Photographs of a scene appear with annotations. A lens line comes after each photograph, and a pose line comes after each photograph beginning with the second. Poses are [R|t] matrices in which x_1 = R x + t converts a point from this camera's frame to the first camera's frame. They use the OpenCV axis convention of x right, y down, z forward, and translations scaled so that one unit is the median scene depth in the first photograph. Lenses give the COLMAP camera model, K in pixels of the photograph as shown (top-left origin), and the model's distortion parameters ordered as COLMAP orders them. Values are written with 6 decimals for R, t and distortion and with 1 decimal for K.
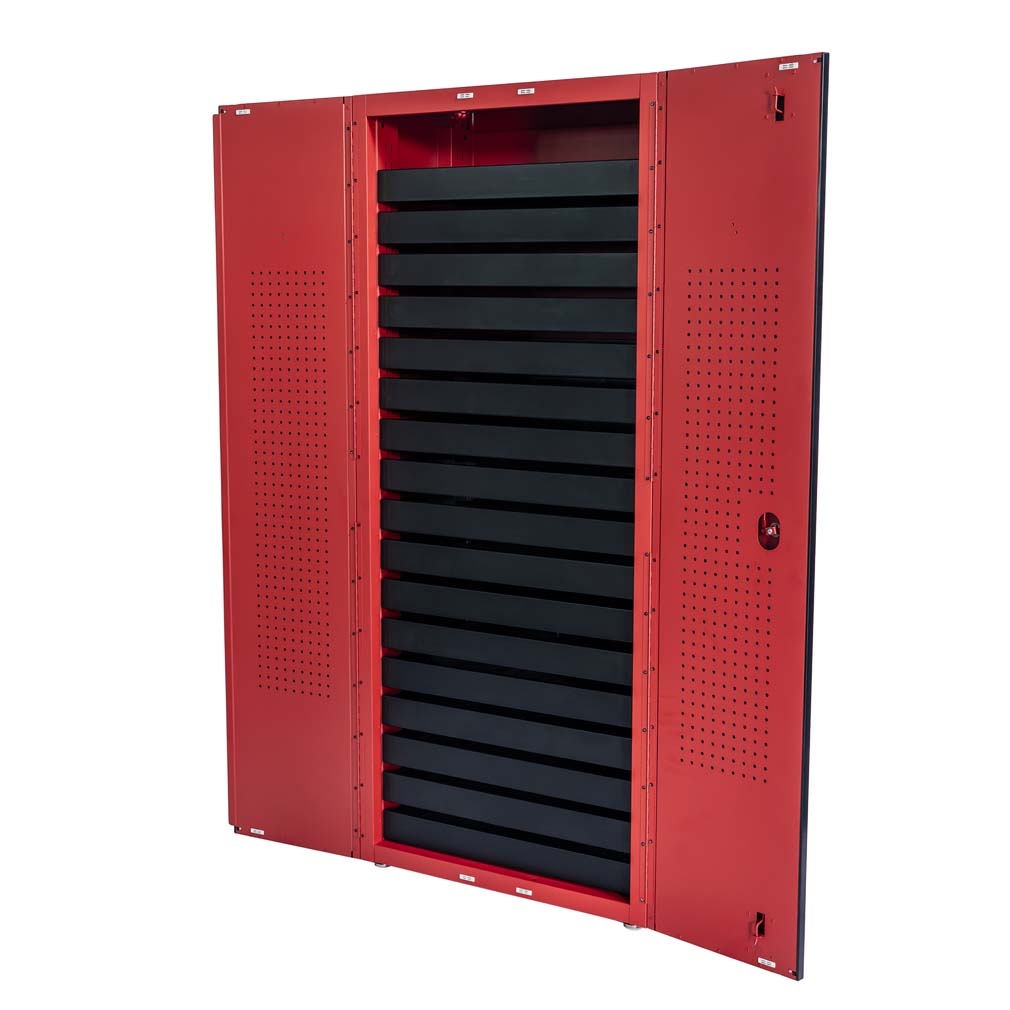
lens RADIAL K [[1512.4, 0, 505.0], [0, 1512.4, 505.0], [0, 0, 1]] dist [0.008330, -0.059741]
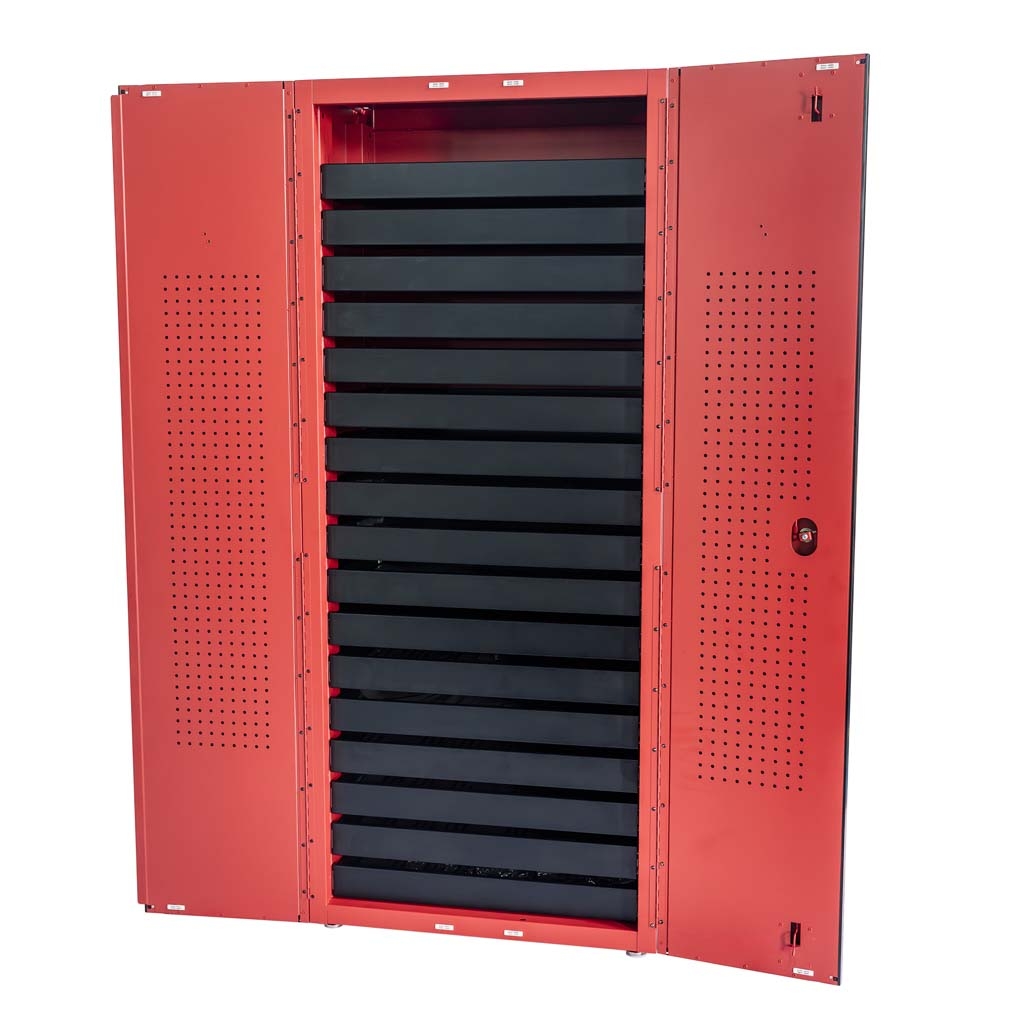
lens RADIAL K [[1434.6, 0, 505.0], [0, 1434.6, 505.0], [0, 0, 1]] dist [0.001904, 0.010220]
pose [[0.943235, -0.046462, 0.328861, -0.292250], [0.049058, 0.998796, 0.000404, -0.012414], [-0.328483, 0.015753, 0.944378, 0.163516]]
